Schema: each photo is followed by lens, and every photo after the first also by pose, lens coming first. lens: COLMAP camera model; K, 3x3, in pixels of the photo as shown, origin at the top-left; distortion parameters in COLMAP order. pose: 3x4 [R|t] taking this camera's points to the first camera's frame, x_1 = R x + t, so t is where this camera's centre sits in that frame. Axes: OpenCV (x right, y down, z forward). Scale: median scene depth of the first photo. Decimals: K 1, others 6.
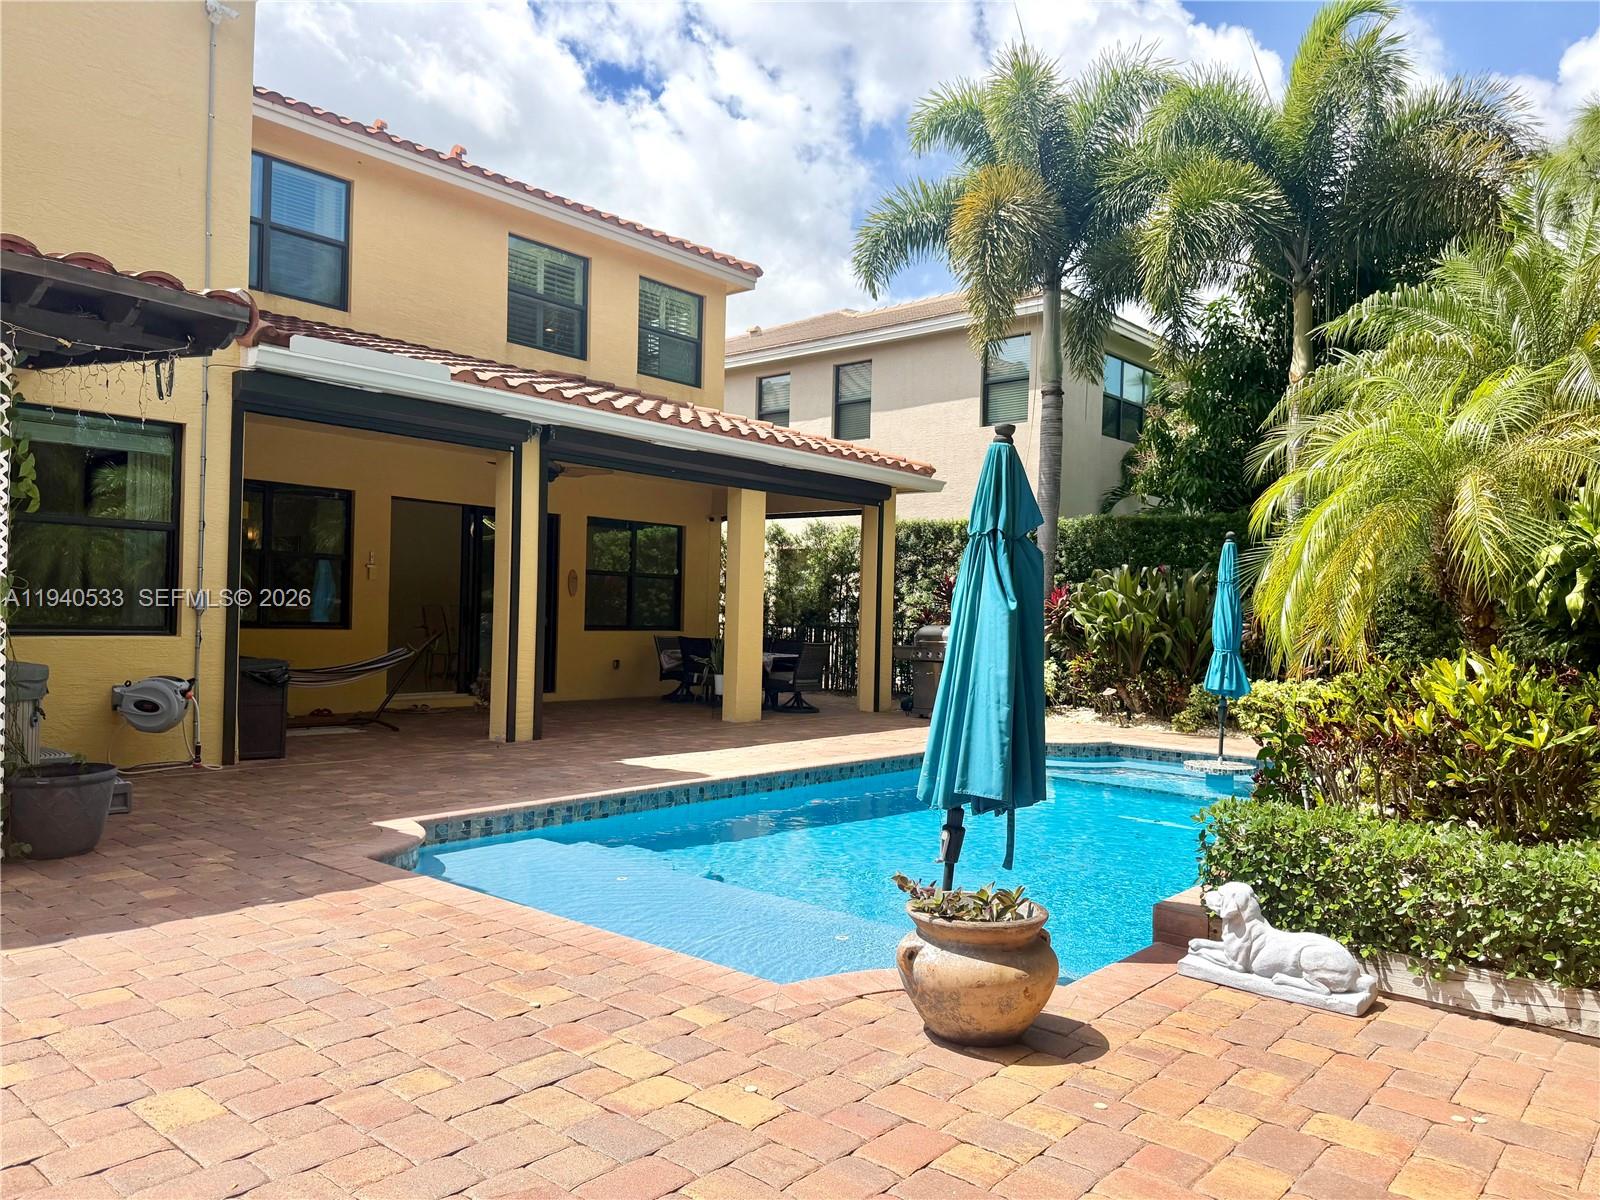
lens RADIAL K [[1117.4, 0, 804.0], [0, 1117.4, 602.7], [0, 0, 1]] dist [0.100572, -0.128387]
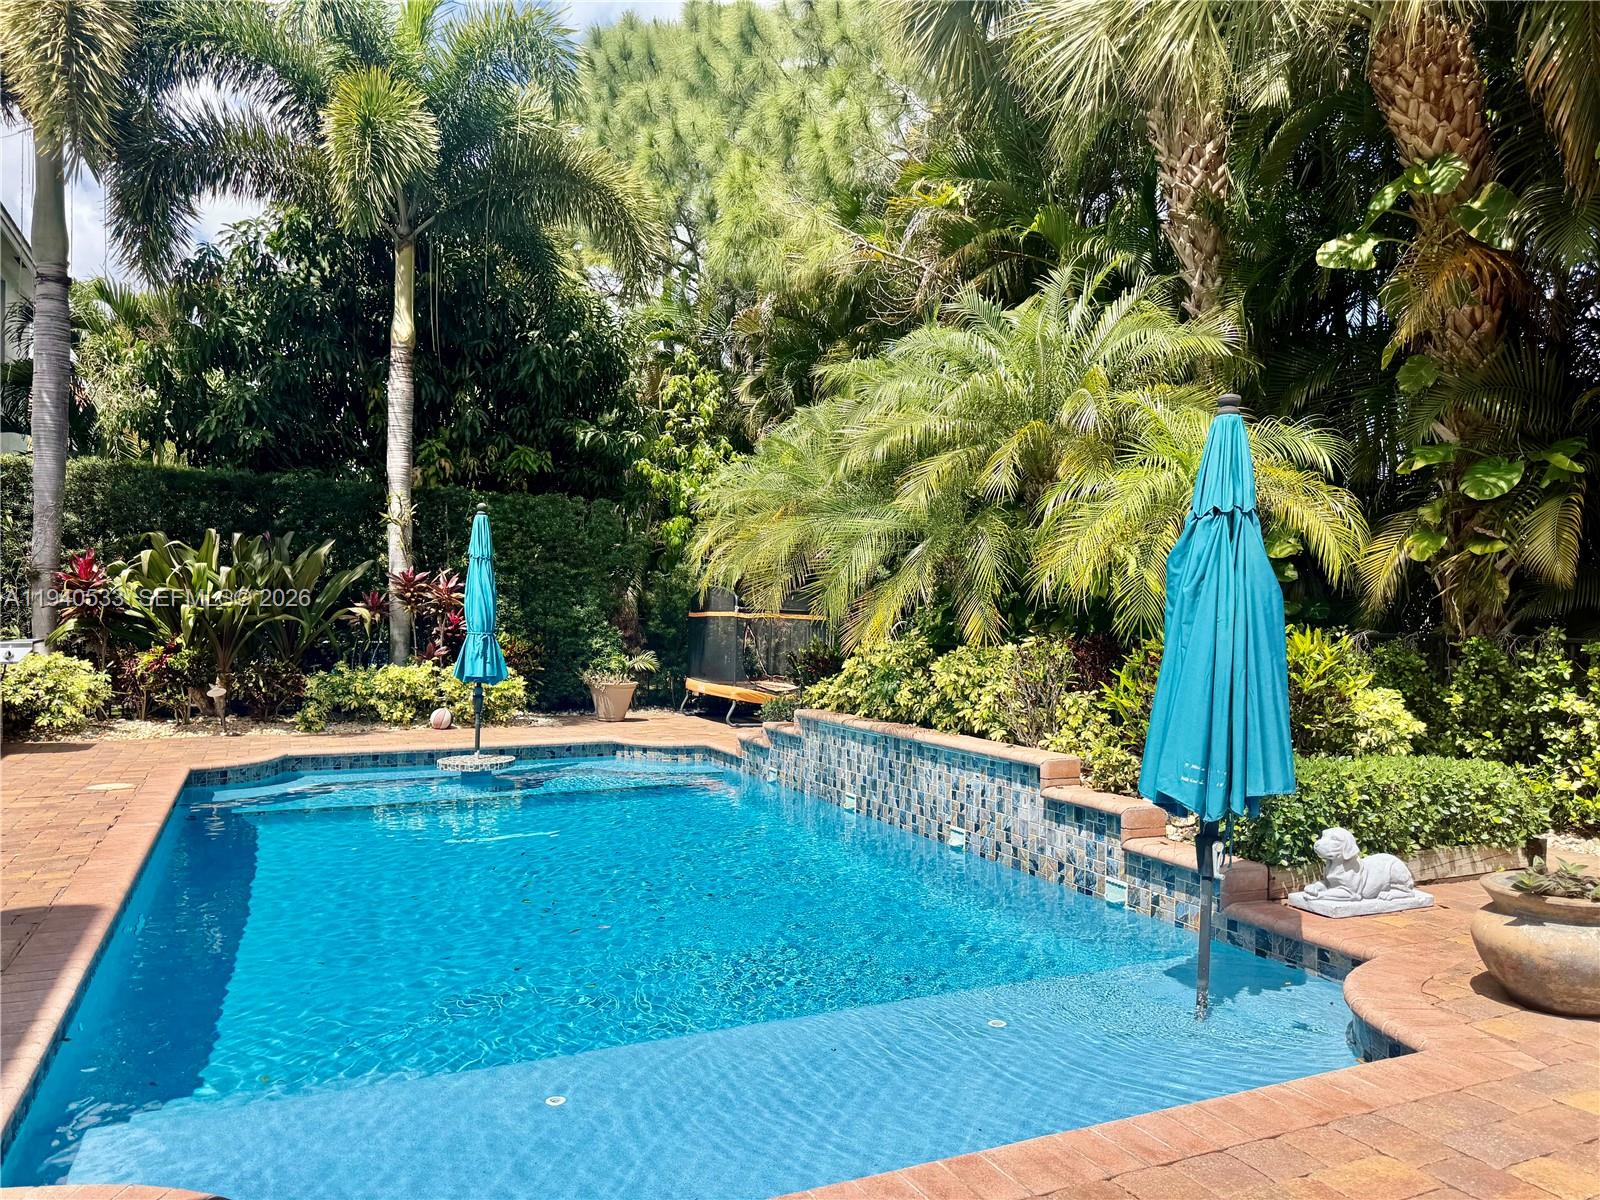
lens RADIAL K [[1125.3, 0, 808.1], [0, 1125.3, 594.6], [0, 0, 1]] dist [0.103040, -0.156397]
pose [[0.409097, -0.000655, 0.912491, -0.353607], [-0.013098, 0.999892, 0.006591, 0.001781], [-0.912397, -0.014648, 0.409044, 0.390679]]
